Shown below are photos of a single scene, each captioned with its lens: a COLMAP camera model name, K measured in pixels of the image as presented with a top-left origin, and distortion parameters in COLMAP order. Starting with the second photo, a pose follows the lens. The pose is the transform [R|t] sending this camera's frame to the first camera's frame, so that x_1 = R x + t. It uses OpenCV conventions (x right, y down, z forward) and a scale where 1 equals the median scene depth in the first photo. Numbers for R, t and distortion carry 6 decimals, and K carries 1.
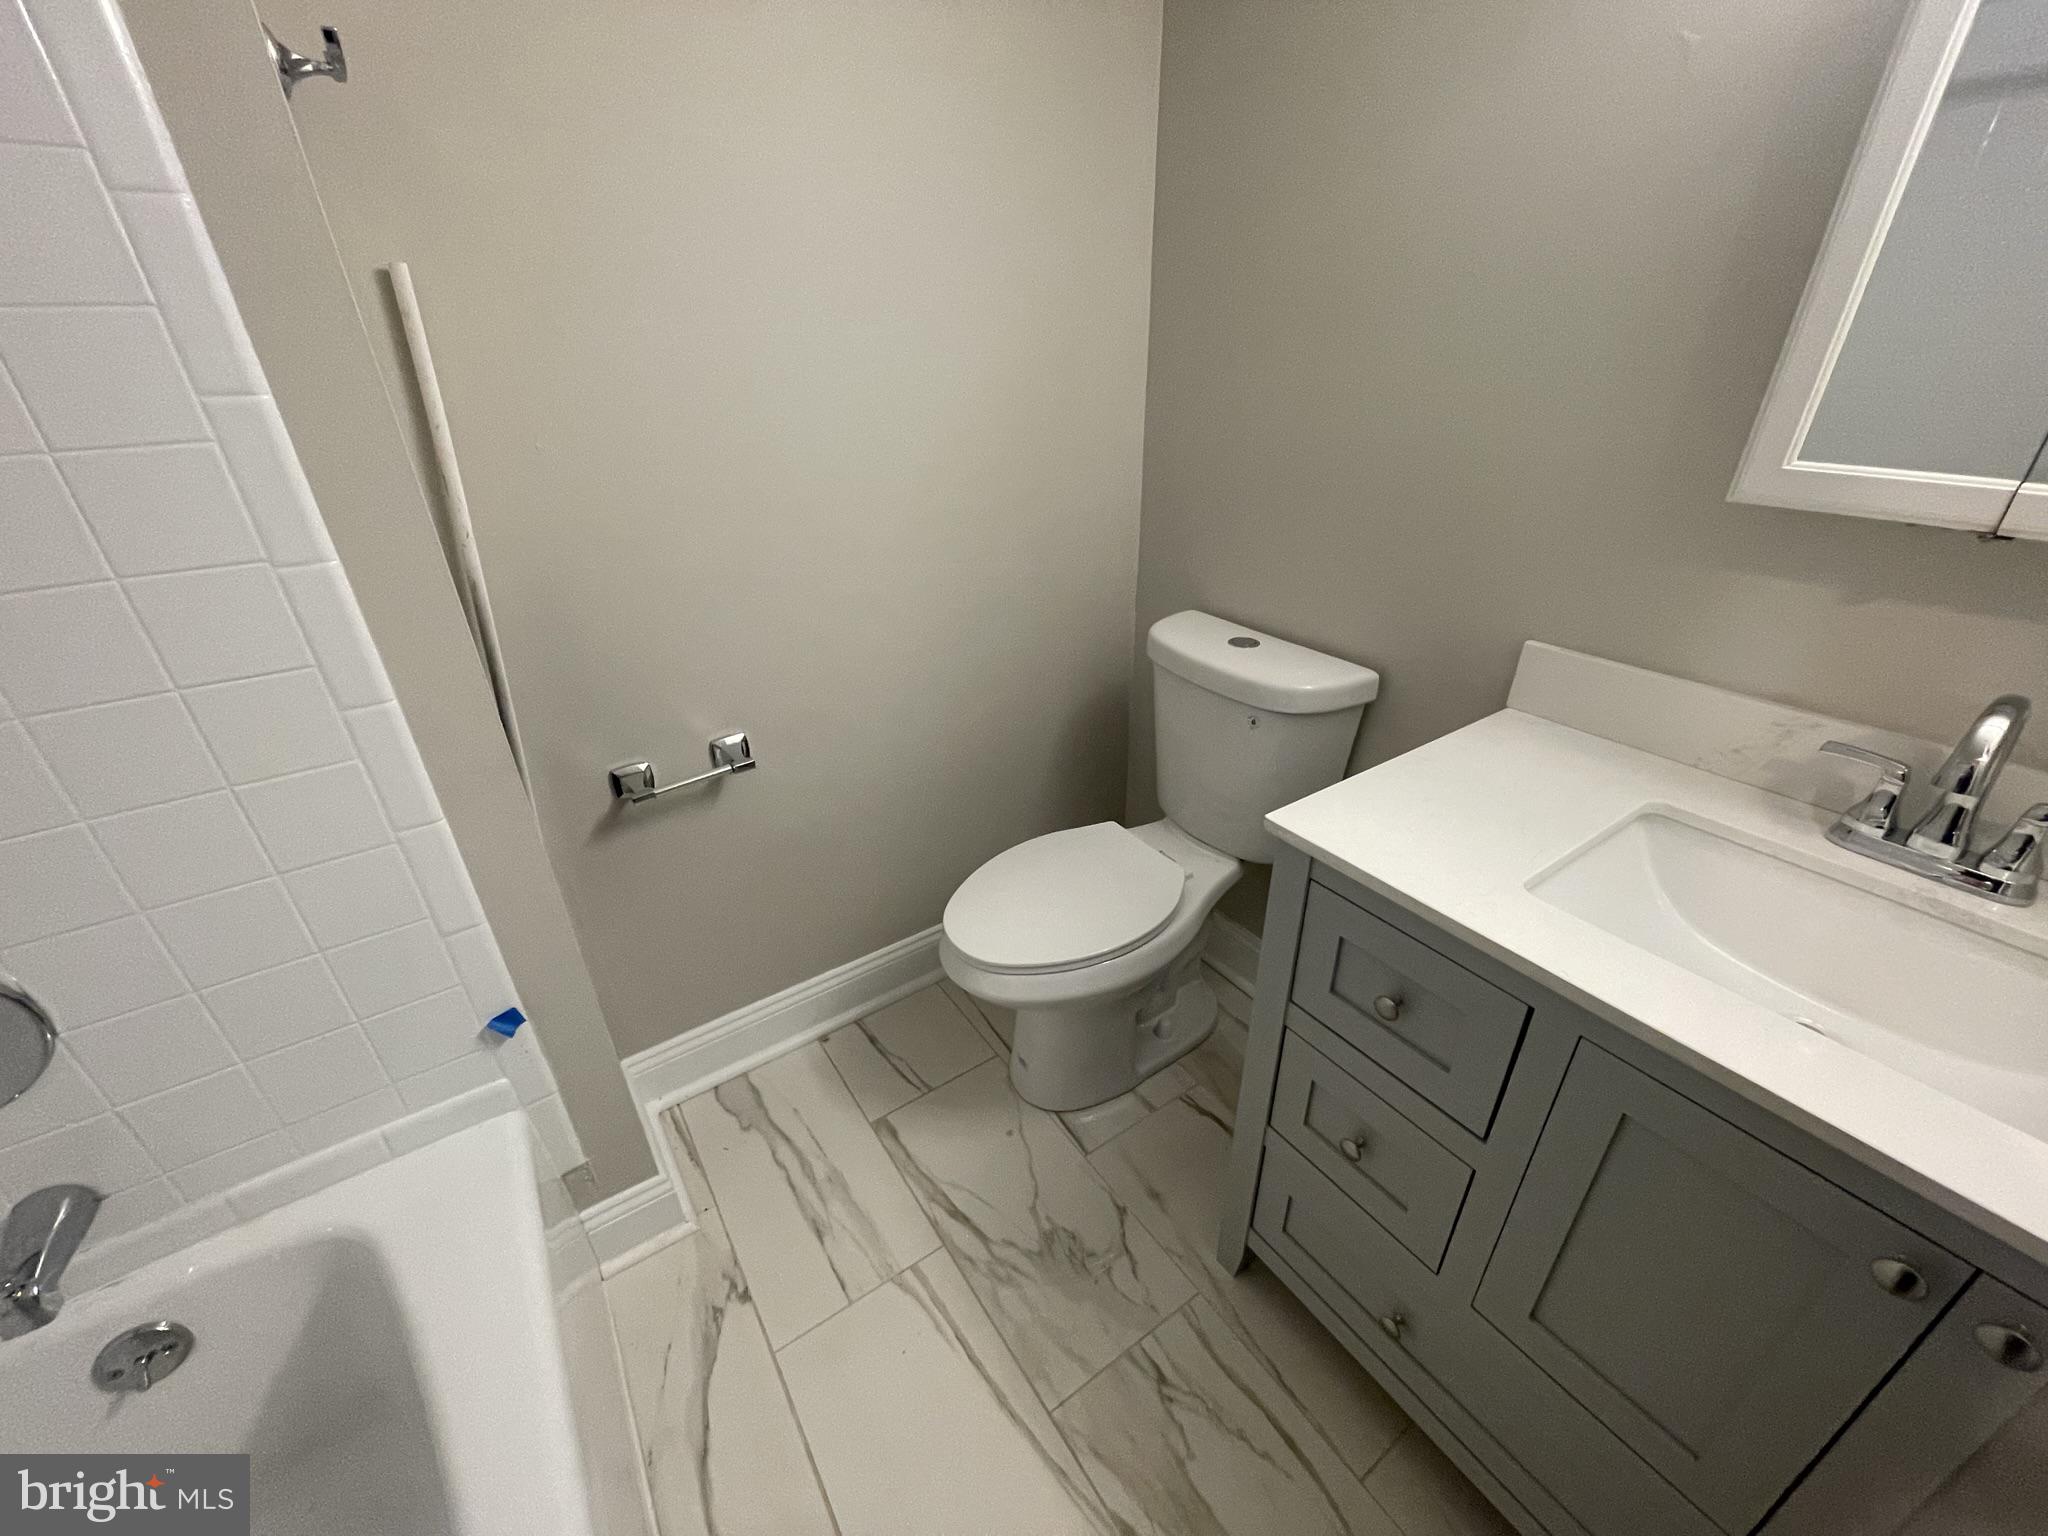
lens RADIAL K [[818.4, 0, 1026.6], [0, 818.4, 765.3], [0, 0, 1]] dist [0.000070, -0.000106]
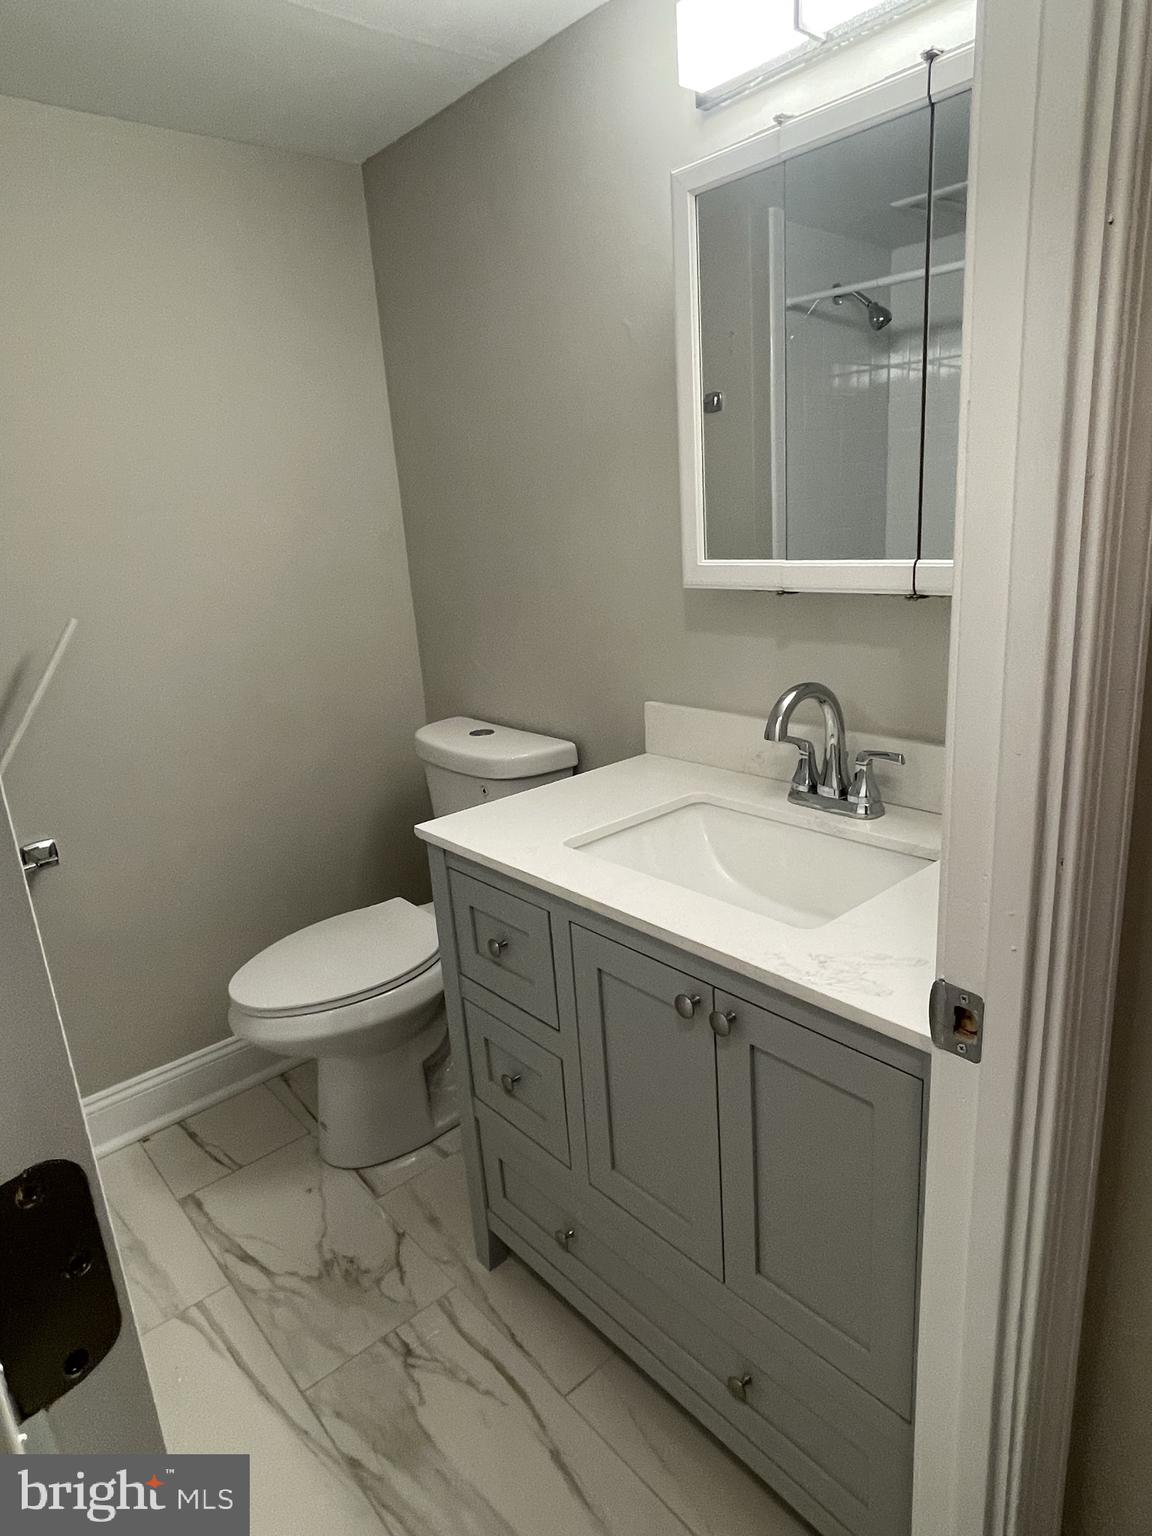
lens RADIAL K [[900.4, 0, 582.9], [0, 900.4, 768.1], [0, 0, 1]] dist [-0.002305, -0.004745]
pose [[0.991604, -0.077482, 0.103532, 0.296700], [0.097549, 0.973776, -0.205535, 0.213170], [-0.084892, 0.213908, 0.973158, -0.351127]]
